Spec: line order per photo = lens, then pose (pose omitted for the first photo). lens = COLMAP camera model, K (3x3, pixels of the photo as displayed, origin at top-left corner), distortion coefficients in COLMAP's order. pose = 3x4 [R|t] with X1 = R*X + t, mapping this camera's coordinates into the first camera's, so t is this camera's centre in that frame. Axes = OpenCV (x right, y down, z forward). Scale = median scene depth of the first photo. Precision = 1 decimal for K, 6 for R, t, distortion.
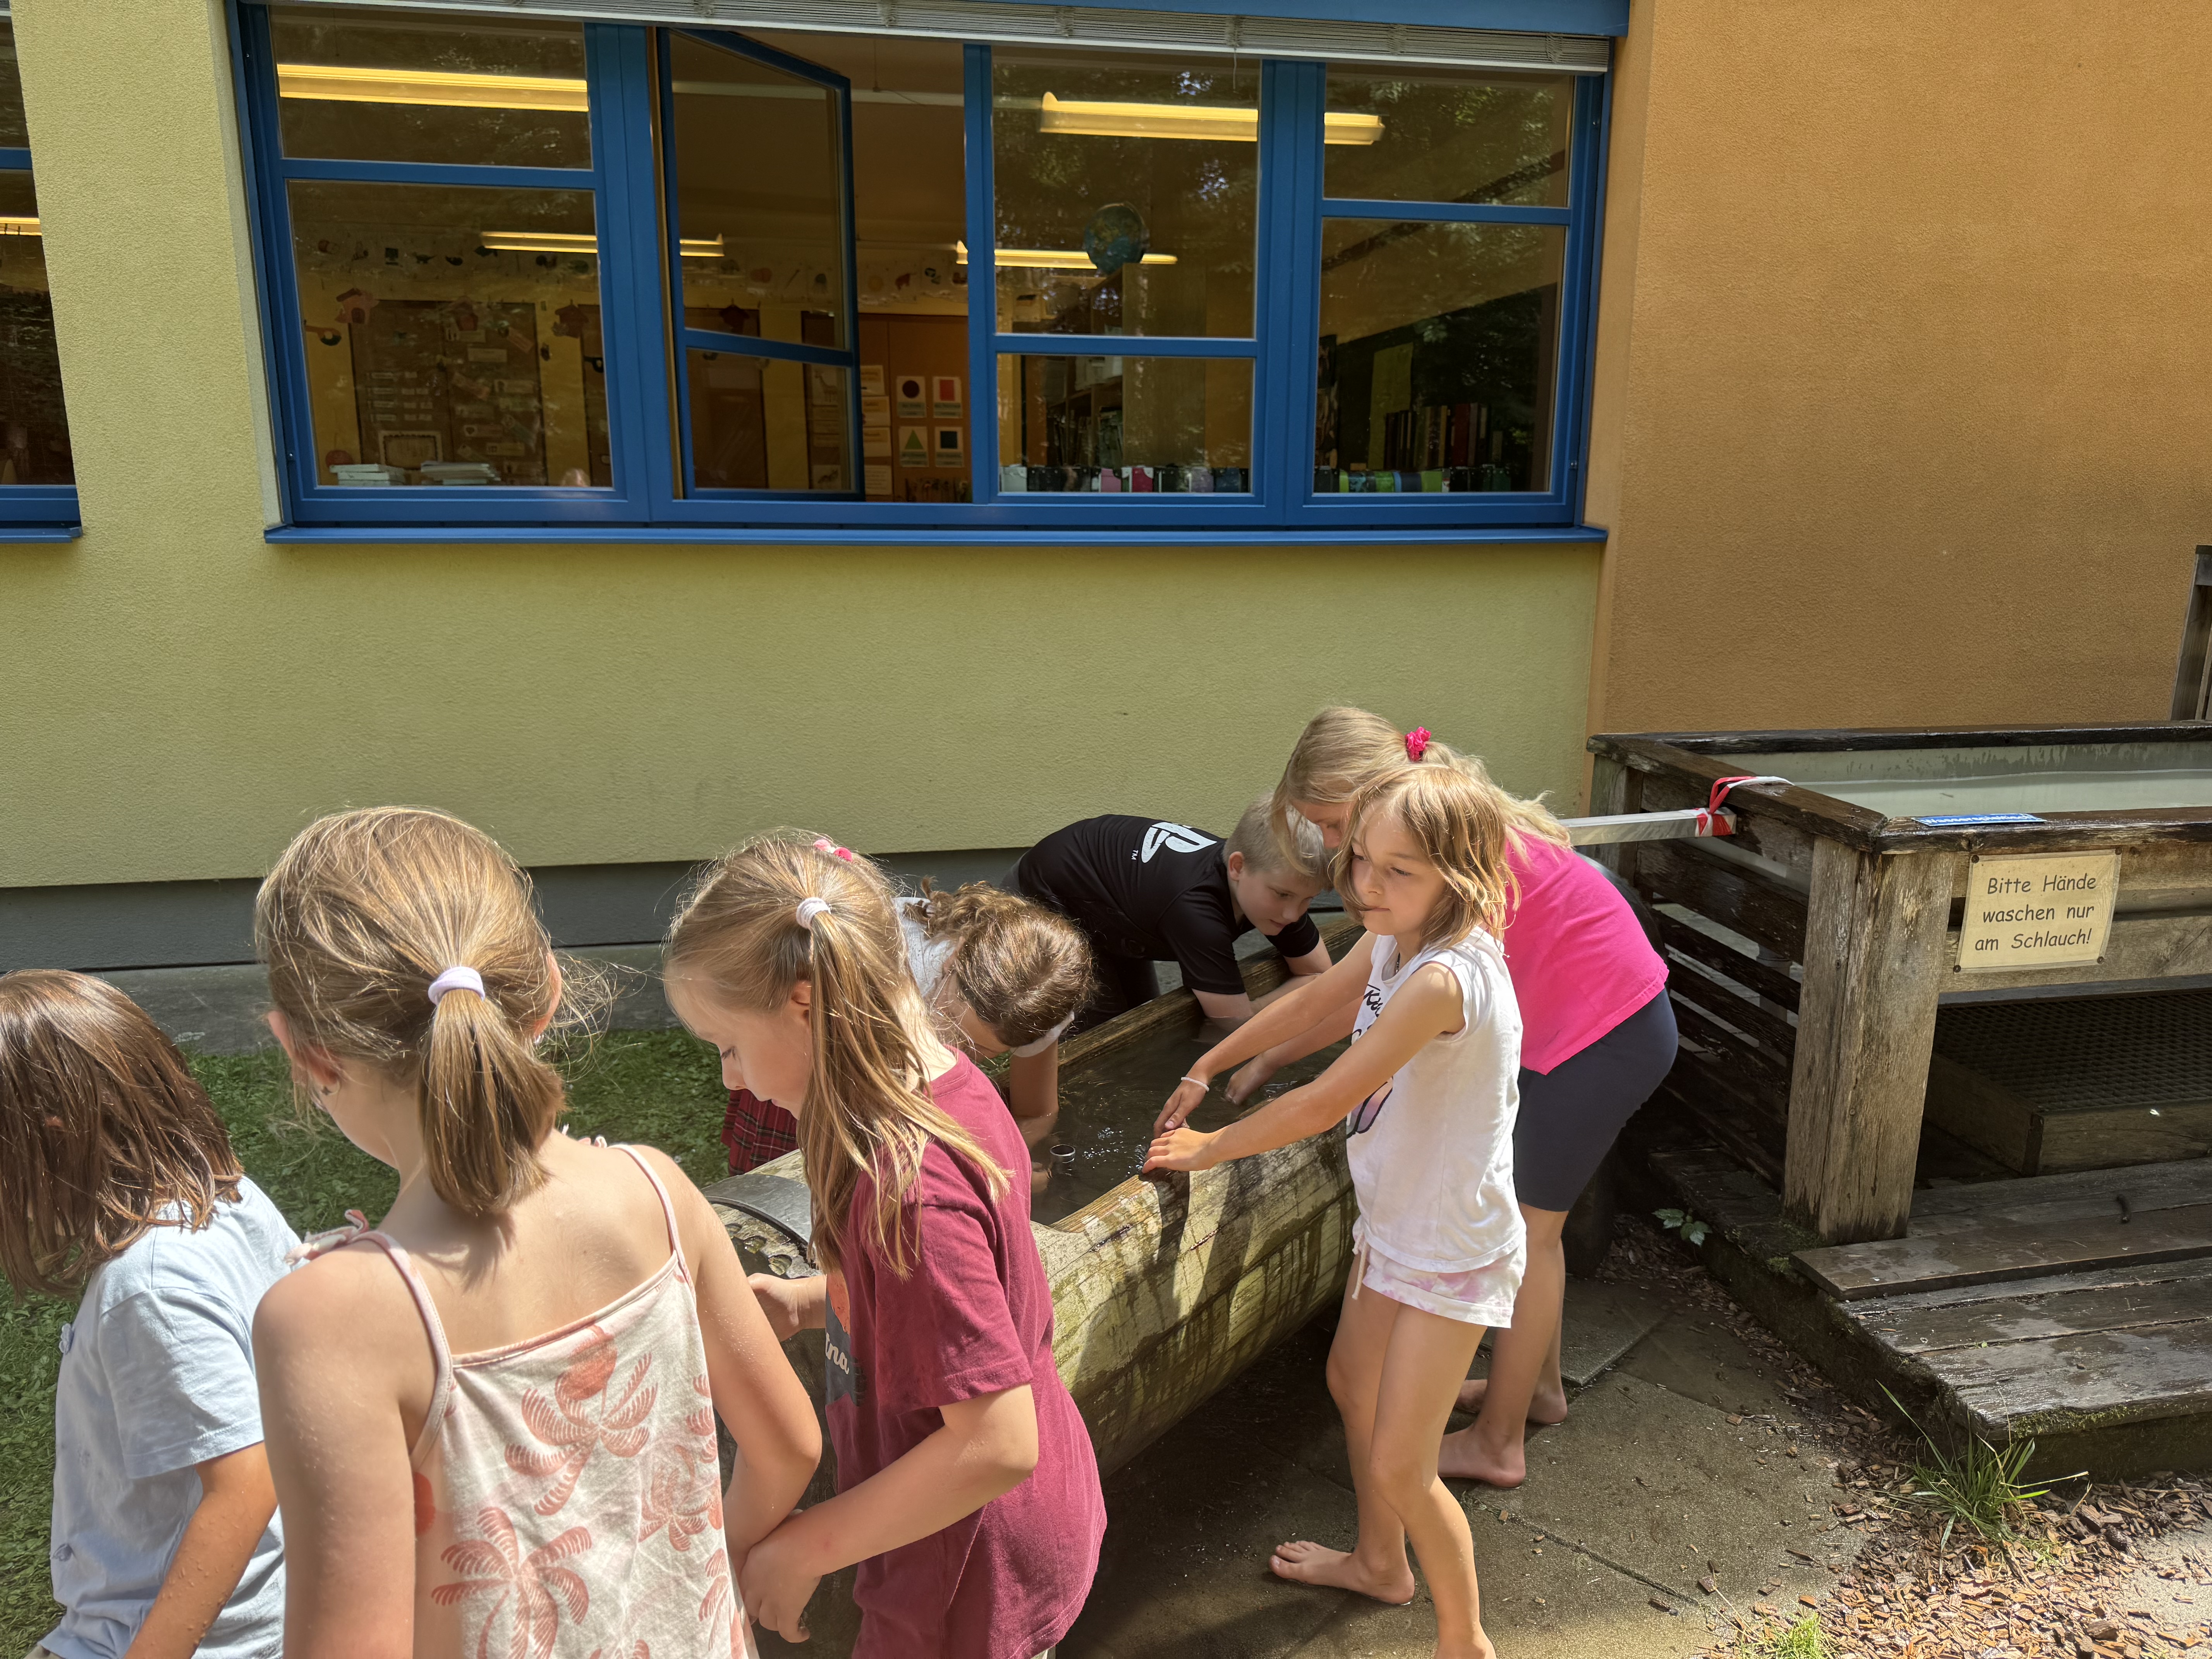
lens RADIAL K [[1580.9, 0, 1132.3], [0, 1580.9, 820.8], [0, 0, 1]] dist [0.088076, -0.135460]
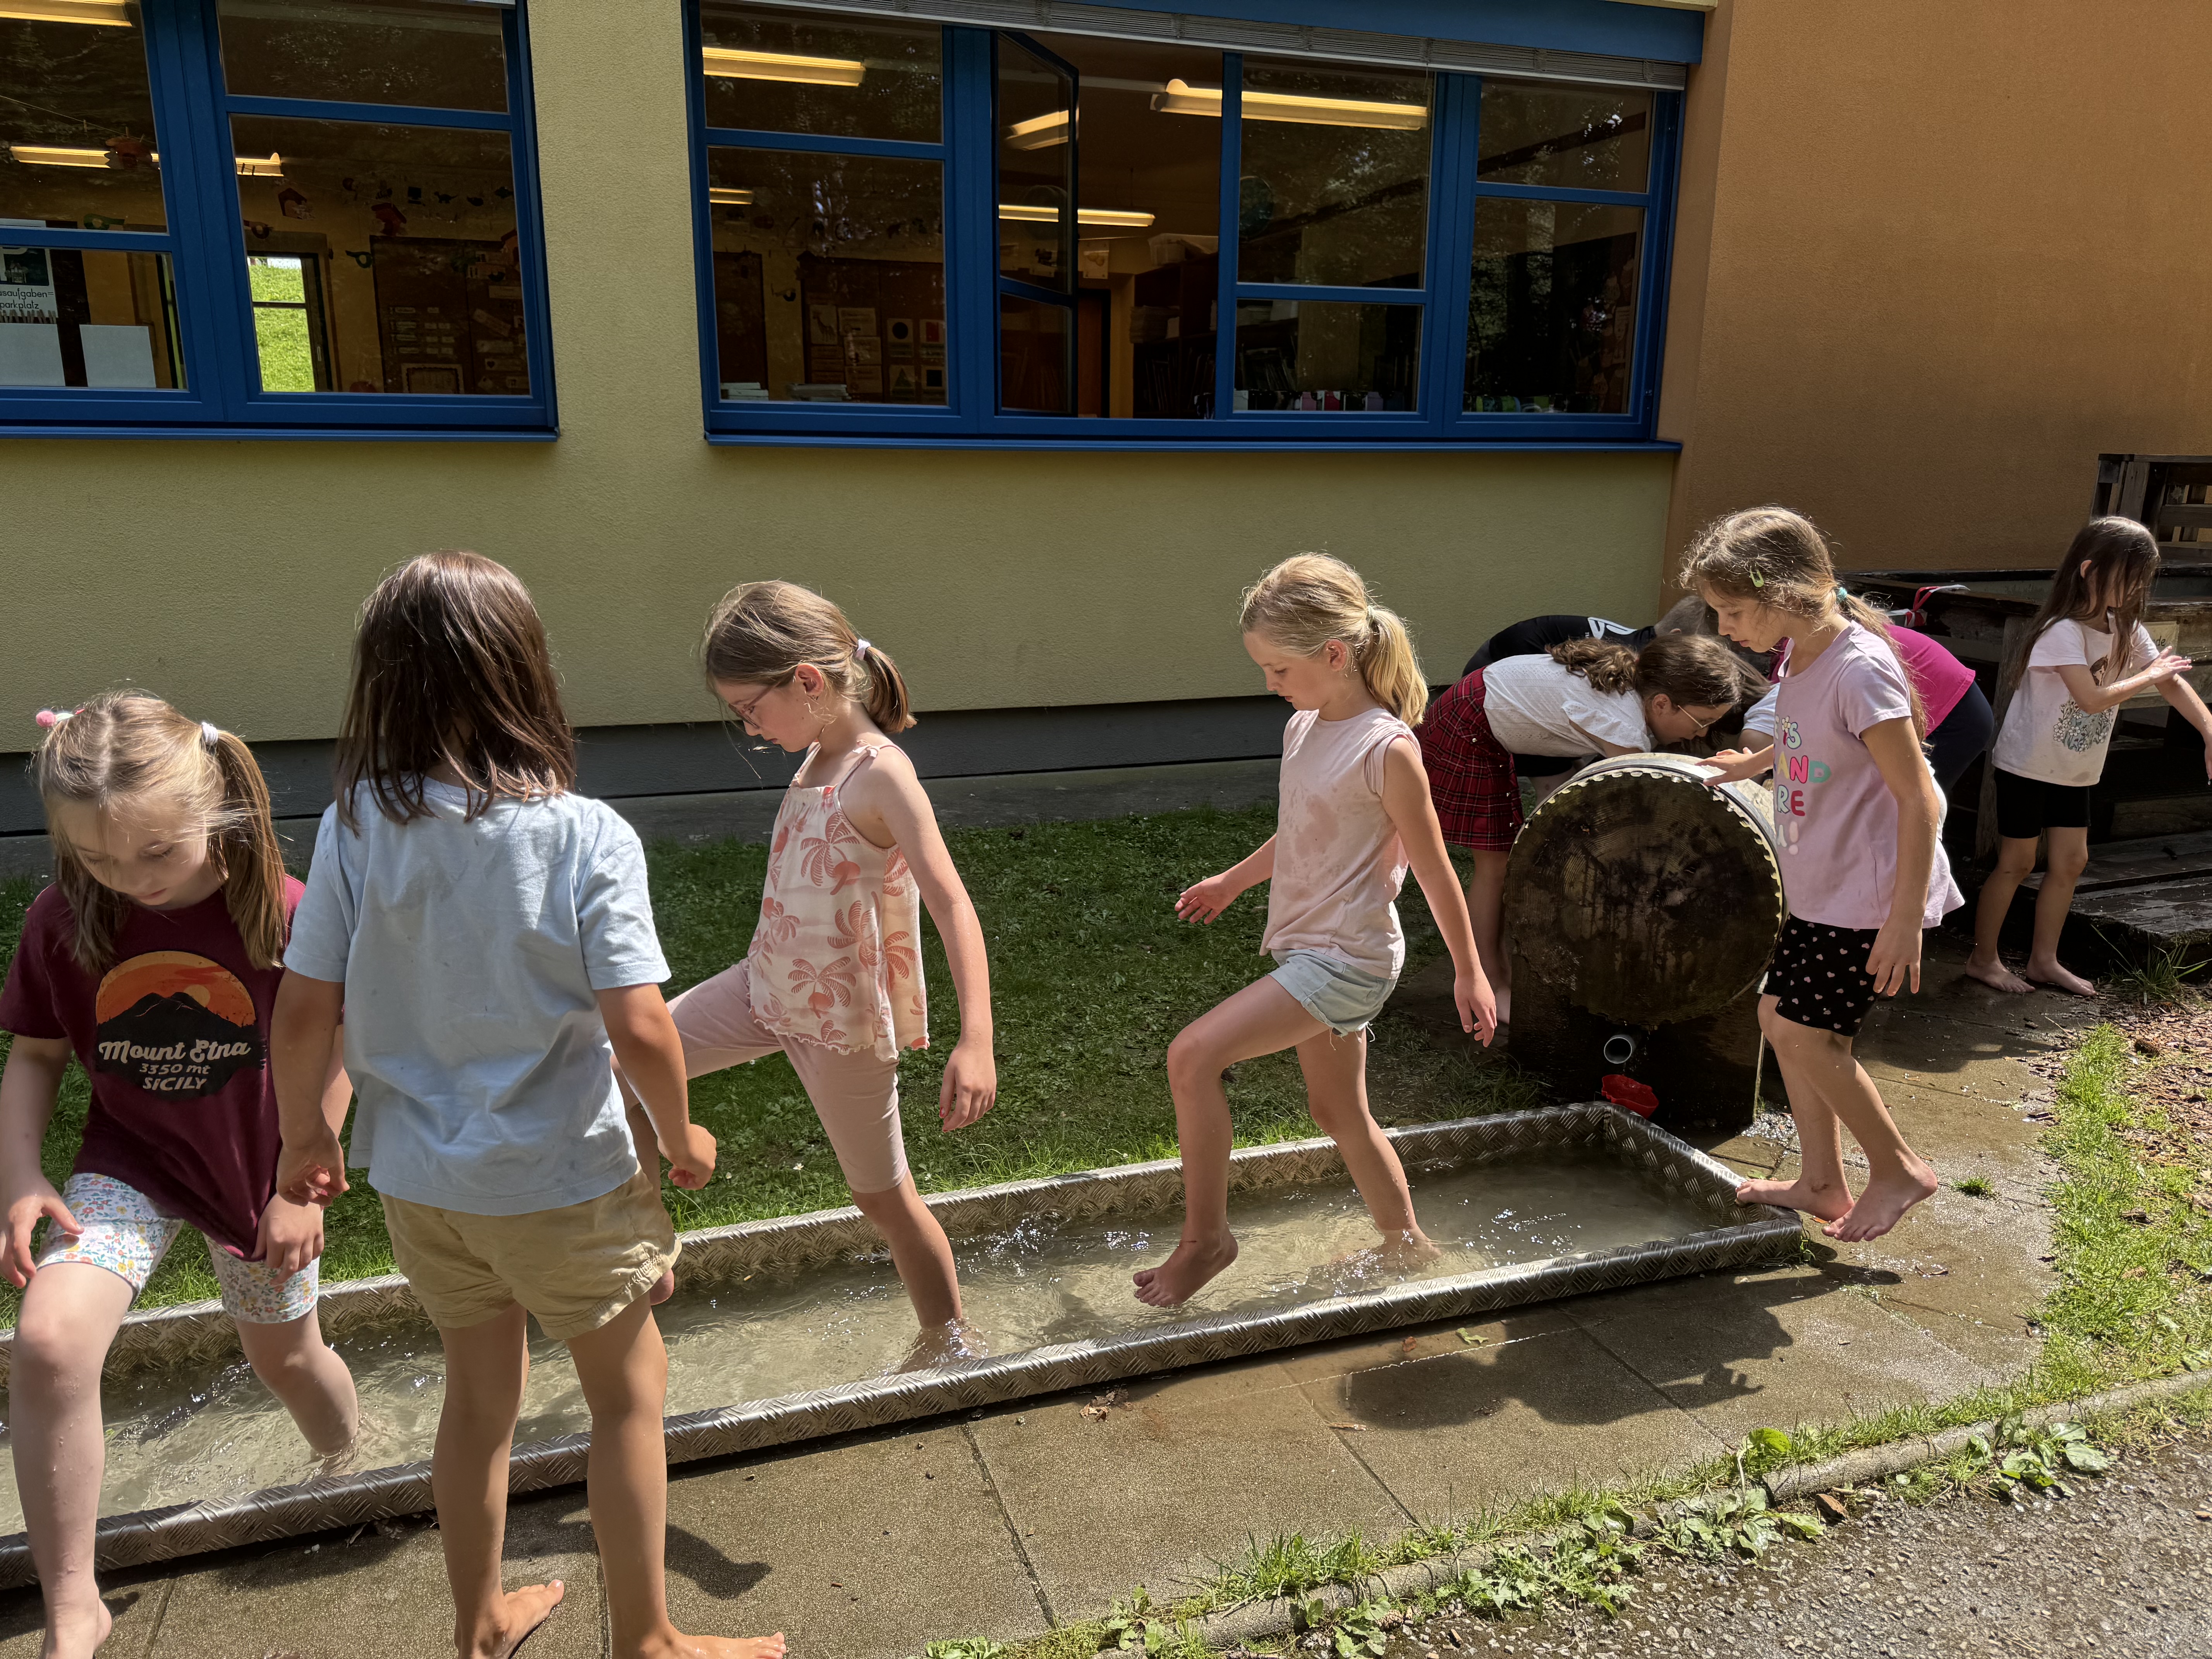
lens RADIAL K [[1586.2, 0, 1114.5], [0, 1586.2, 809.4], [0, 0, 1]] dist [0.077748, -0.125331]
pose [[0.988921, -0.028788, 0.145626, -0.359539], [0.025734, 0.999408, 0.022817, 0.075454], [-0.146197, -0.018816, 0.989077, -0.231856]]
